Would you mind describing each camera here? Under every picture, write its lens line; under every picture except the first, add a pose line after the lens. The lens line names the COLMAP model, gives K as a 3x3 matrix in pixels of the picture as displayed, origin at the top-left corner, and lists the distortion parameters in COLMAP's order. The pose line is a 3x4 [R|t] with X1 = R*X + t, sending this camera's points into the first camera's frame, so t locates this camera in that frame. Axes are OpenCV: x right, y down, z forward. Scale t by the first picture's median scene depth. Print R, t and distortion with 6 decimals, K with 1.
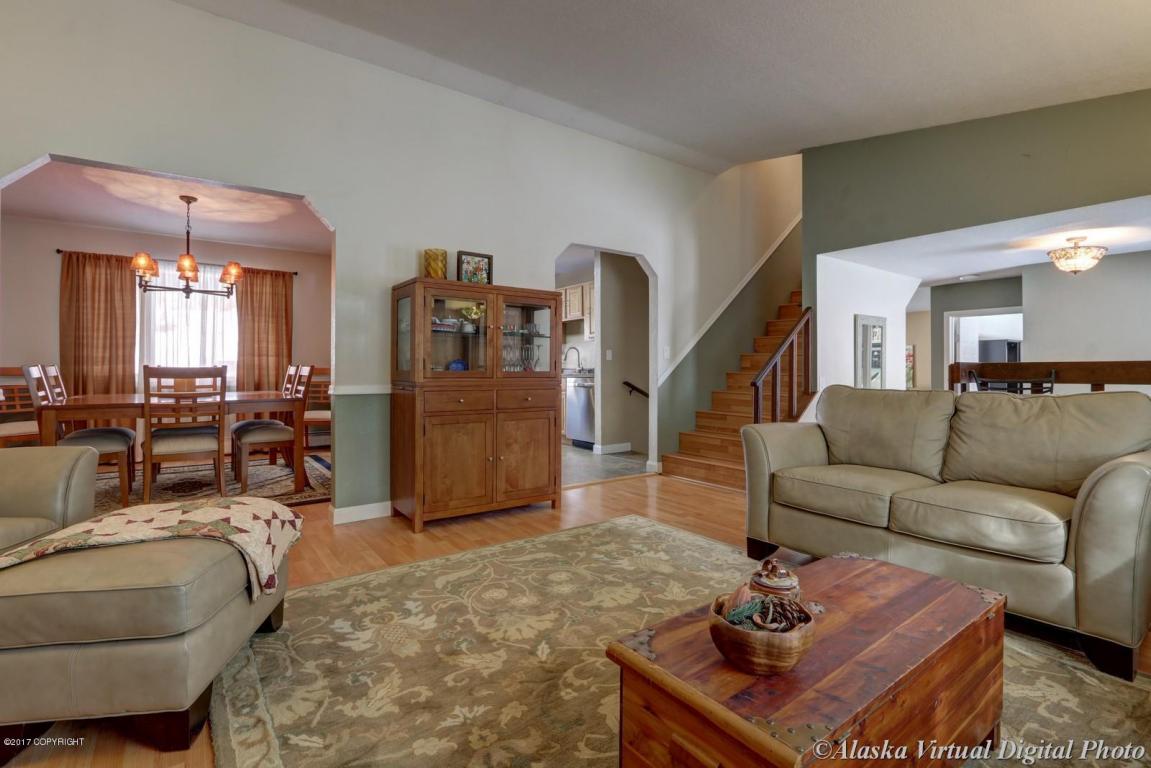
lens RADIAL K [[538.2, 0, 573.6], [0, 538.2, 364.8], [0, 0, 1]] dist [-0.016968, 0.000602]
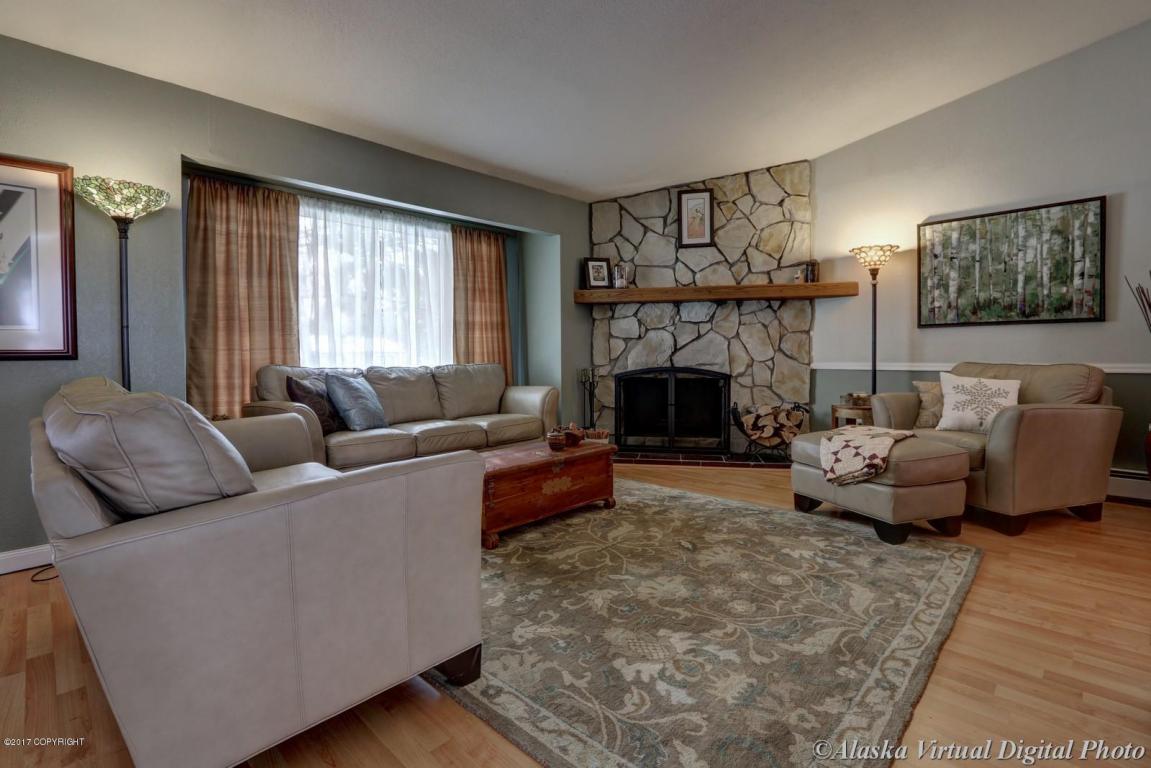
lens RADIAL K [[535.1, 0, 574.8], [0, 535.1, 371.4], [0, 0, 1]] dist [-0.016771, 0.000300]
pose [[-0.985745, 0.012001, -0.167817, 0.199913], [0.007920, 0.999657, 0.024964, 0.011476], [0.168059, 0.023279, -0.985502, 0.991581]]
